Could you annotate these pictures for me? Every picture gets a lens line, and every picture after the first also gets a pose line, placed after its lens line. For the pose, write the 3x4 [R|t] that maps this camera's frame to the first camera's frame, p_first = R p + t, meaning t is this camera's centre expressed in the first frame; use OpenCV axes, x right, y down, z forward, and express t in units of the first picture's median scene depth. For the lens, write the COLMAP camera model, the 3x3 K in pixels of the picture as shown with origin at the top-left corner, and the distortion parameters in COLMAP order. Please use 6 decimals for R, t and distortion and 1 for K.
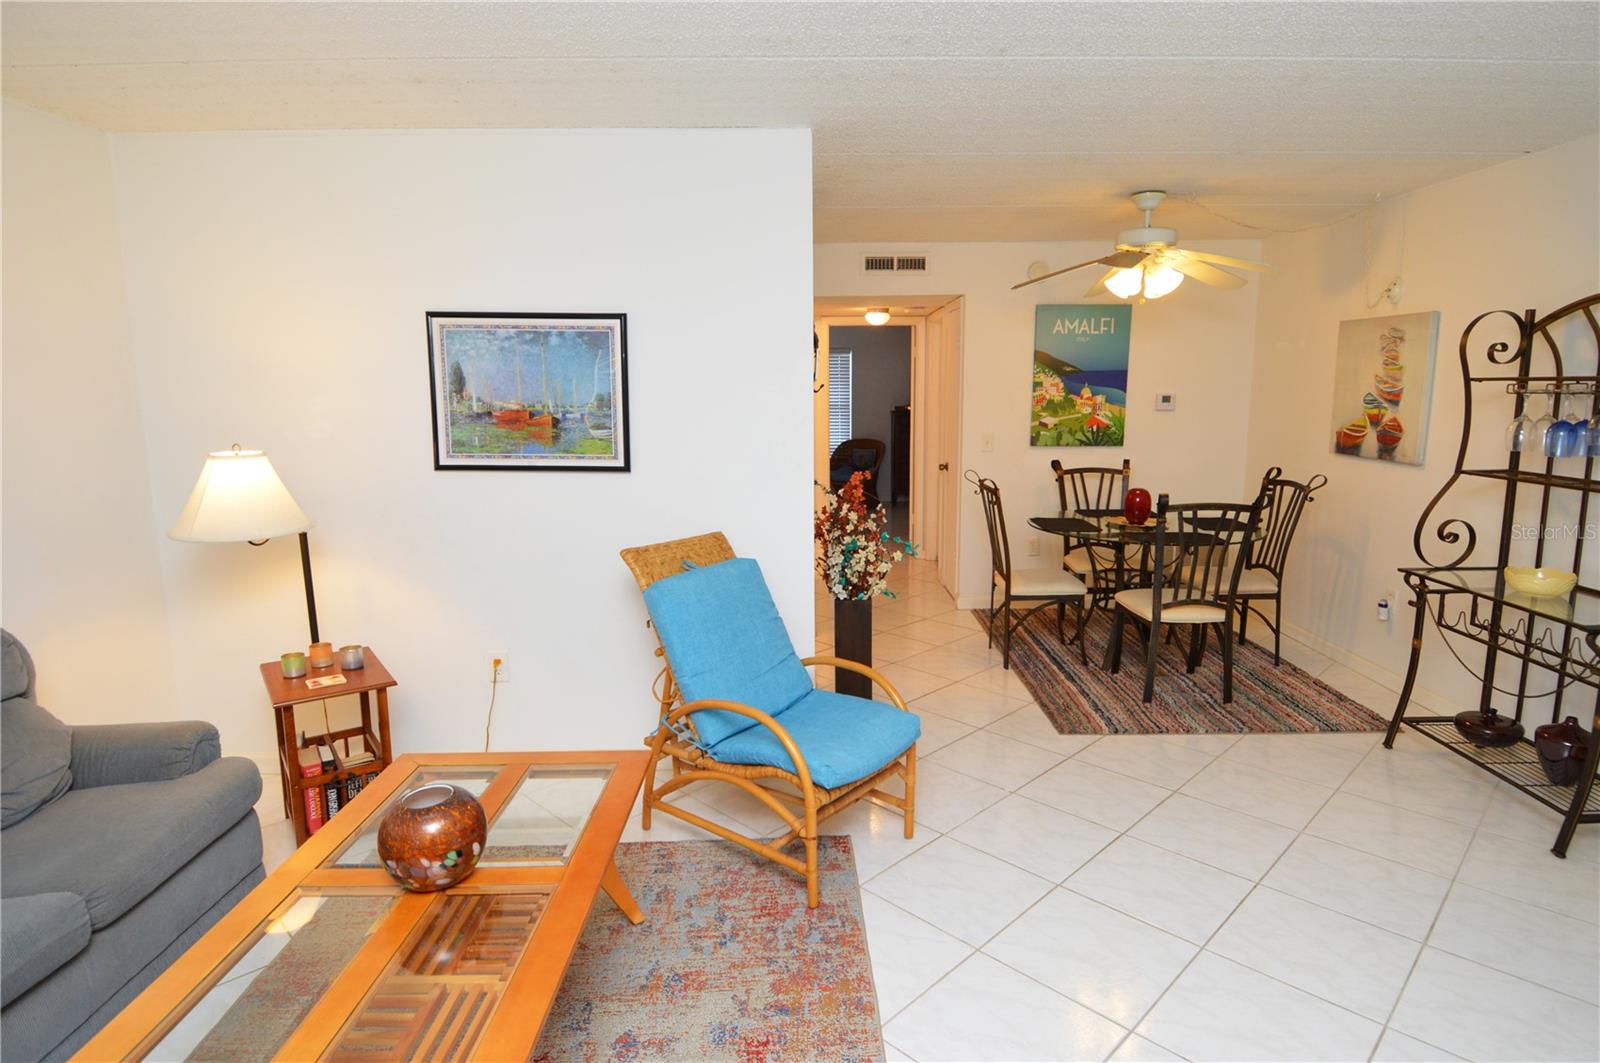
lens RADIAL K [[863.2, 0, 813.6], [0, 863.2, 524.9], [0, 0, 1]] dist [0.021750, -0.032034]
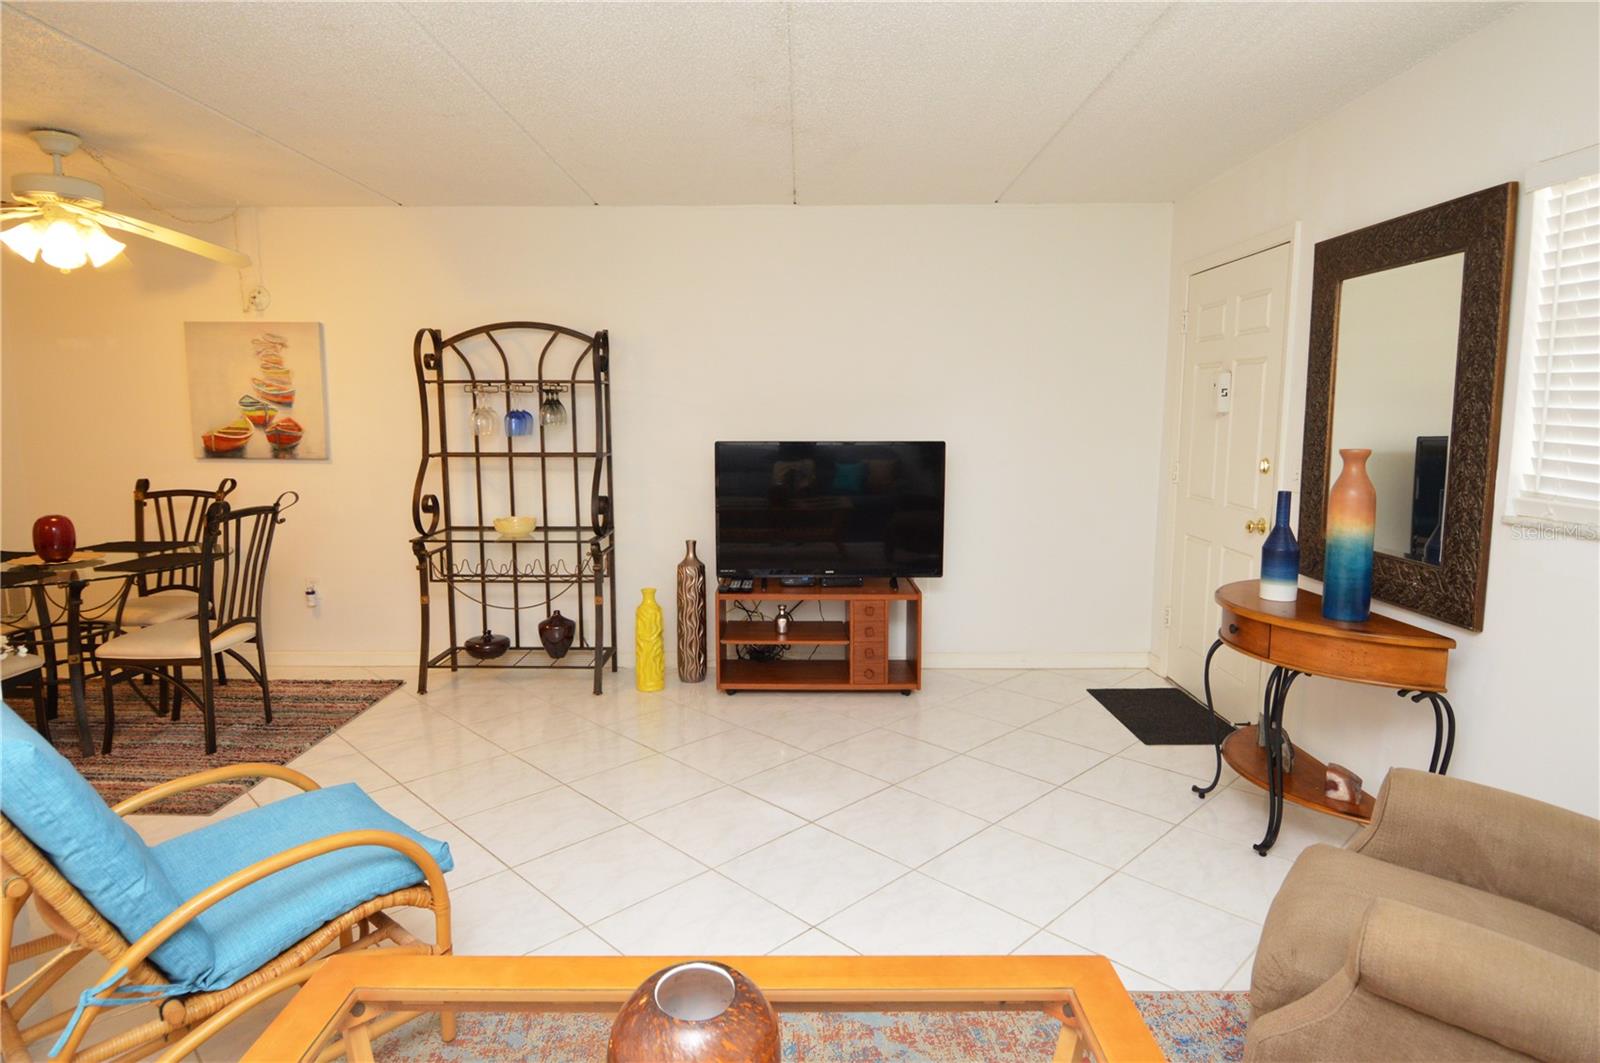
lens RADIAL K [[887.8, 0, 791.3], [0, 887.8, 518.9], [0, 0, 1]] dist [0.023503, -0.037290]
pose [[0.018059, -0.113645, 0.993357, -0.415893], [0.158676, 0.981254, 0.109376, -0.023027], [-0.987166, 0.155647, 0.035753, 0.359794]]
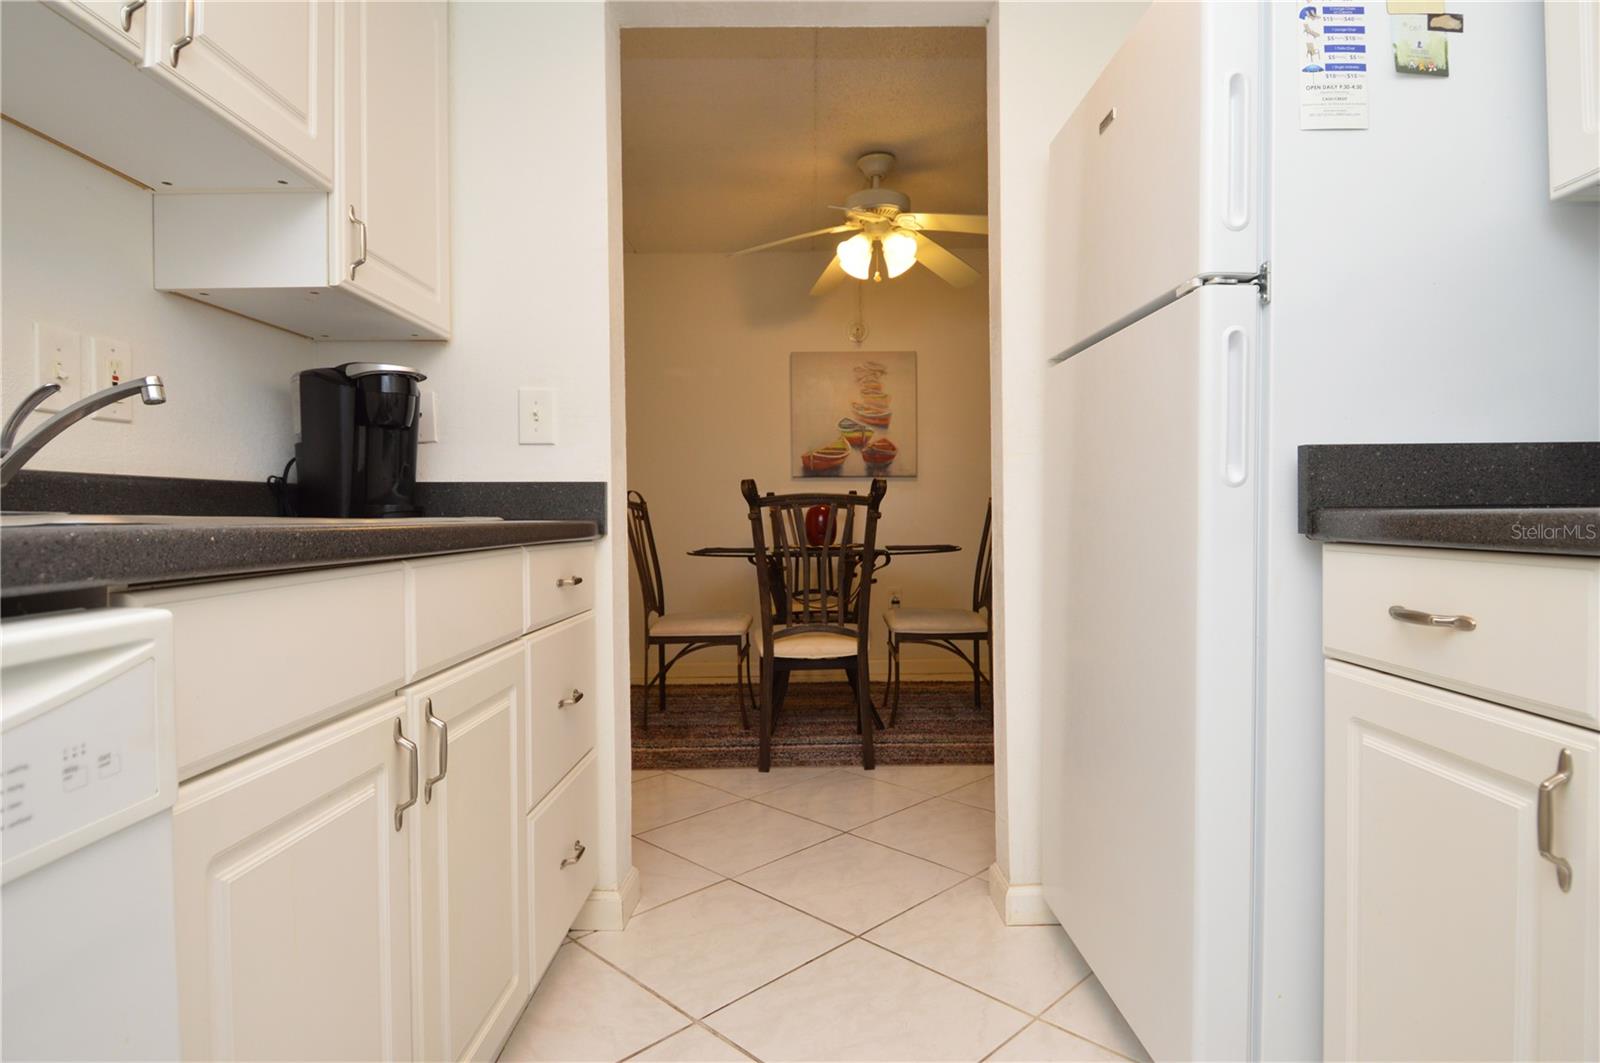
lens RADIAL K [[842.6, 0, 811.1], [0, 842.6, 525.2], [0, 0, 1]] dist [0.022367, -0.031545]
pose [[0.007433, -0.012431, 0.999895, -0.451099], [0.170303, 0.985330, 0.010984, -0.037818], [-0.985364, 0.170204, 0.009441, 1.082338]]
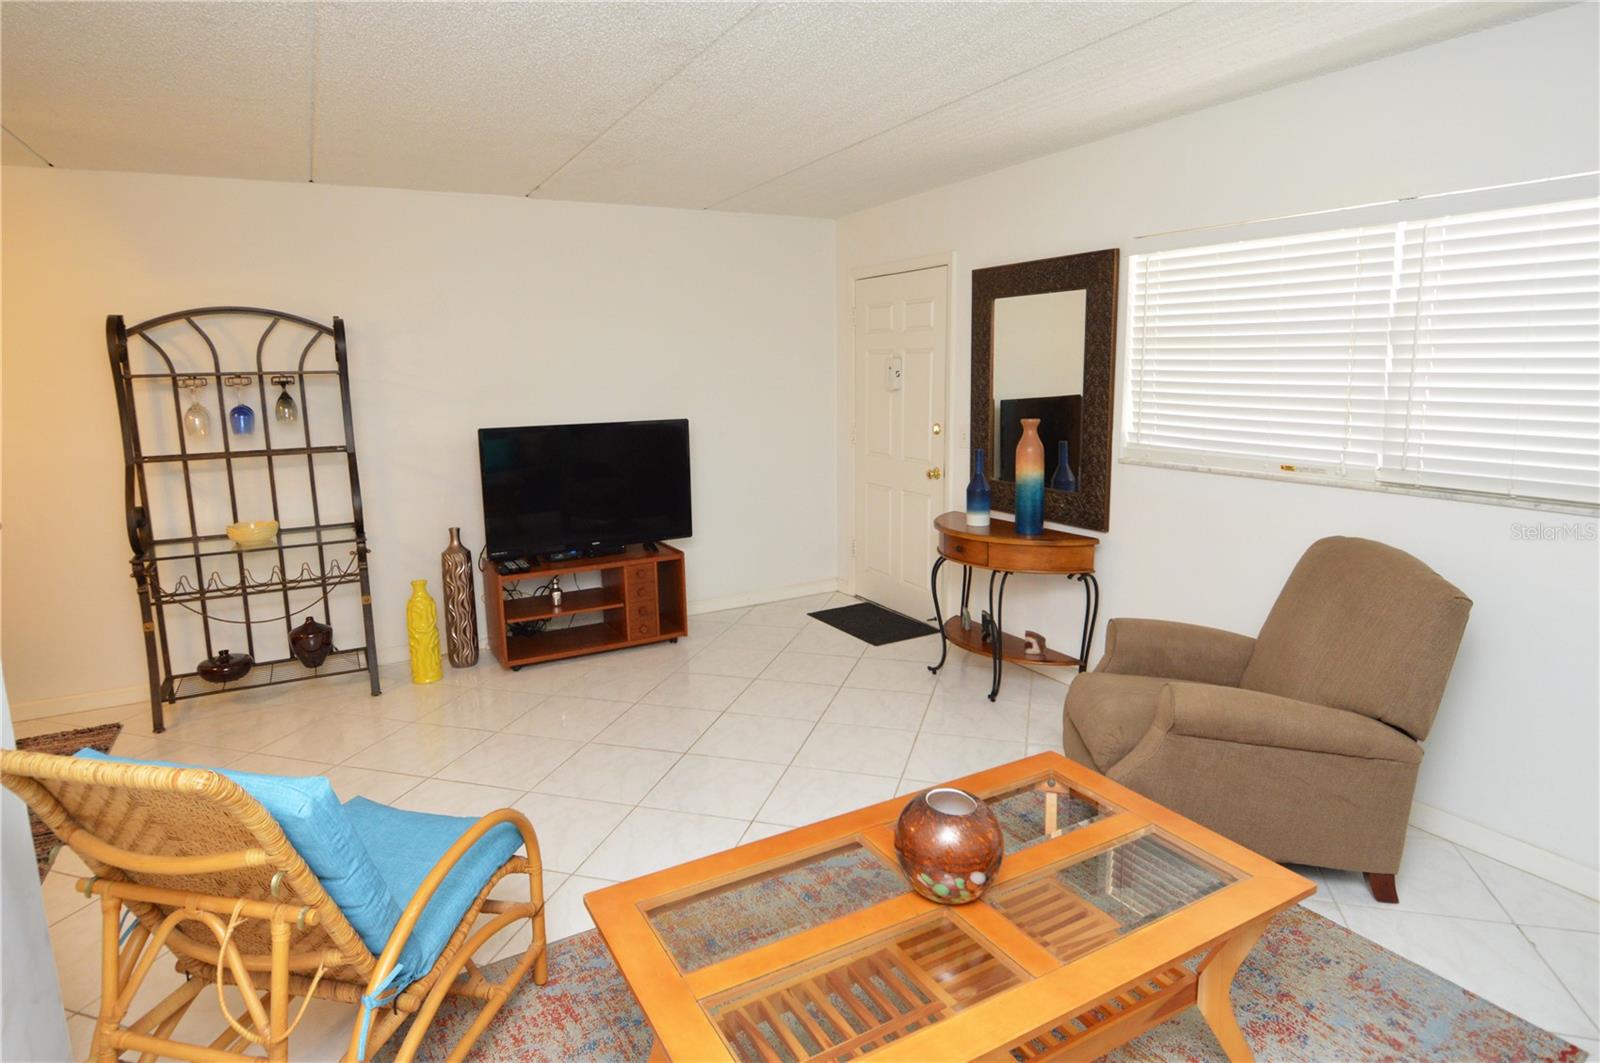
lens RADIAL K [[880.7, 0, 786.1], [0, 880.7, 508.3], [0, 0, 1]] dist [0.023027, -0.037160]
pose [[-0.469611, -0.128234, 0.873511, -0.478568], [0.160870, 0.960404, 0.227476, -0.099643], [-0.868093, 0.247347, -0.430388, 0.619360]]
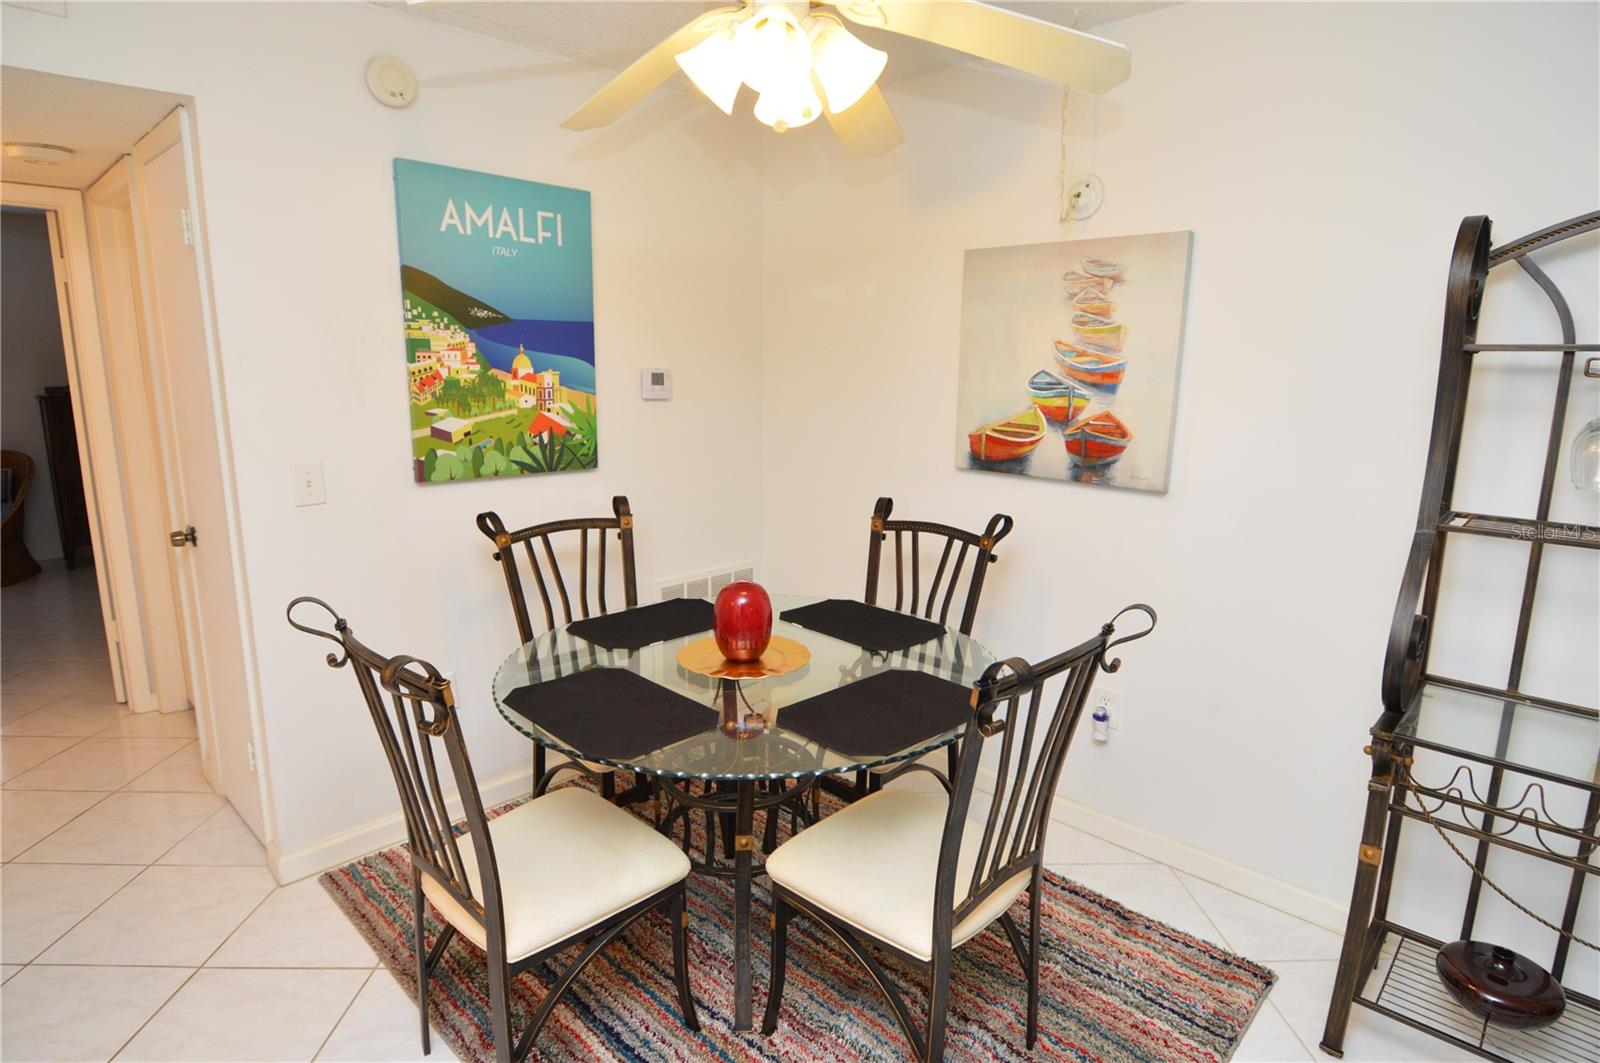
lens RADIAL K [[845.9, 0, 808.0], [0, 845.9, 525.5], [0, 0, 1]] dist [0.024544, -0.033195]
pose [[0.693547, -0.123220, 0.709796, 0.100675], [0.099177, 0.992214, 0.075341, -0.108962], [-0.713552, 0.018143, 0.700367, 0.723219]]
